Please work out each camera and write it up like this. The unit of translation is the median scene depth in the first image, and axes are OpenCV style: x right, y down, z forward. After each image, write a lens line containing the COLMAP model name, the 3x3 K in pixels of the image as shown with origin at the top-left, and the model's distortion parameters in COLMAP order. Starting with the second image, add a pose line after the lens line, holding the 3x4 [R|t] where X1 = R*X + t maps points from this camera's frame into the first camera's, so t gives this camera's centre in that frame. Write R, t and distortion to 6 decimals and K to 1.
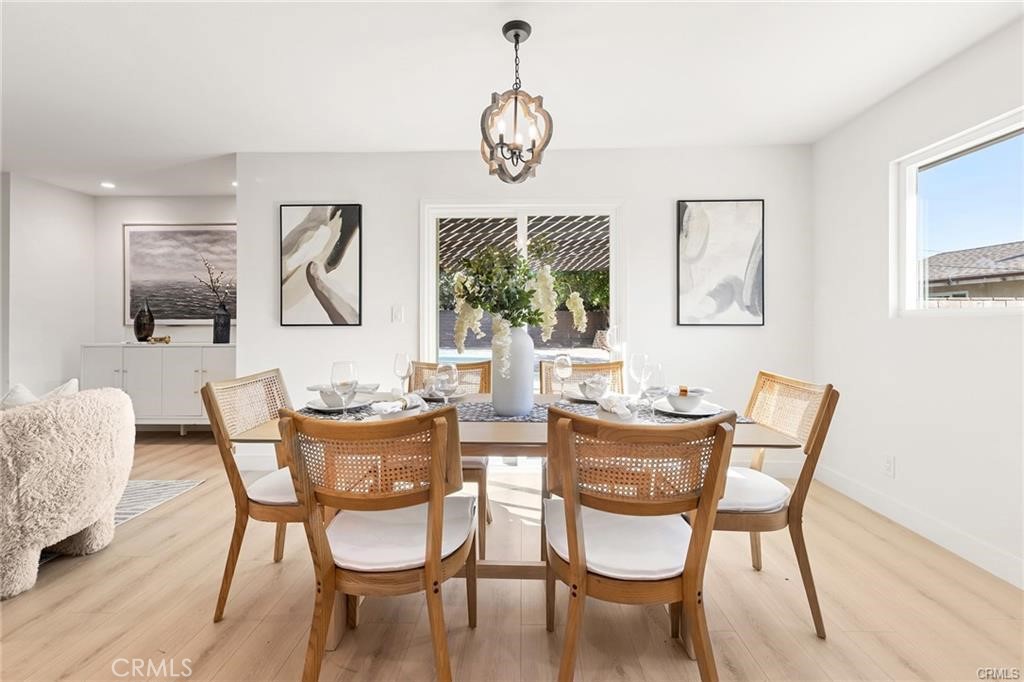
lens RADIAL K [[398.2, 0, 517.4], [0, 398.2, 318.6], [0, 0, 1]] dist [0.001394, -0.000392]
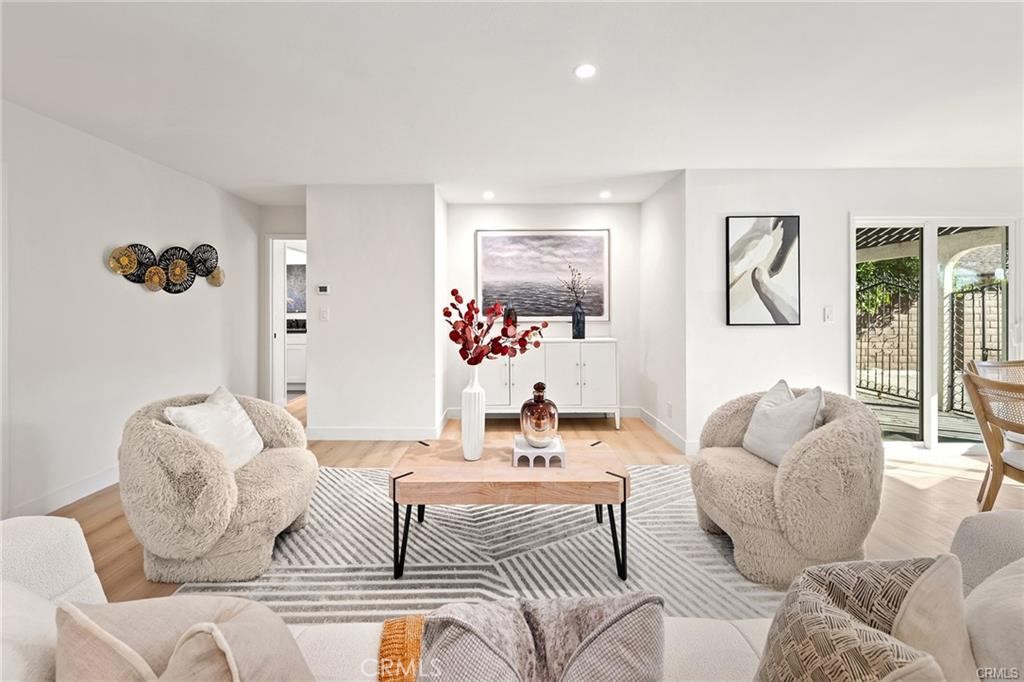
lens RADIAL K [[359.2, 0, 557.0], [0, 359.2, 303.6], [0, 0, 1]] dist [0.002679, -0.000182]
pose [[0.999488, -0.005017, 0.031588, -1.078577], [0.005129, 0.999981, -0.003454, -0.040374], [-0.031570, 0.003614, 0.999495, 0.014566]]
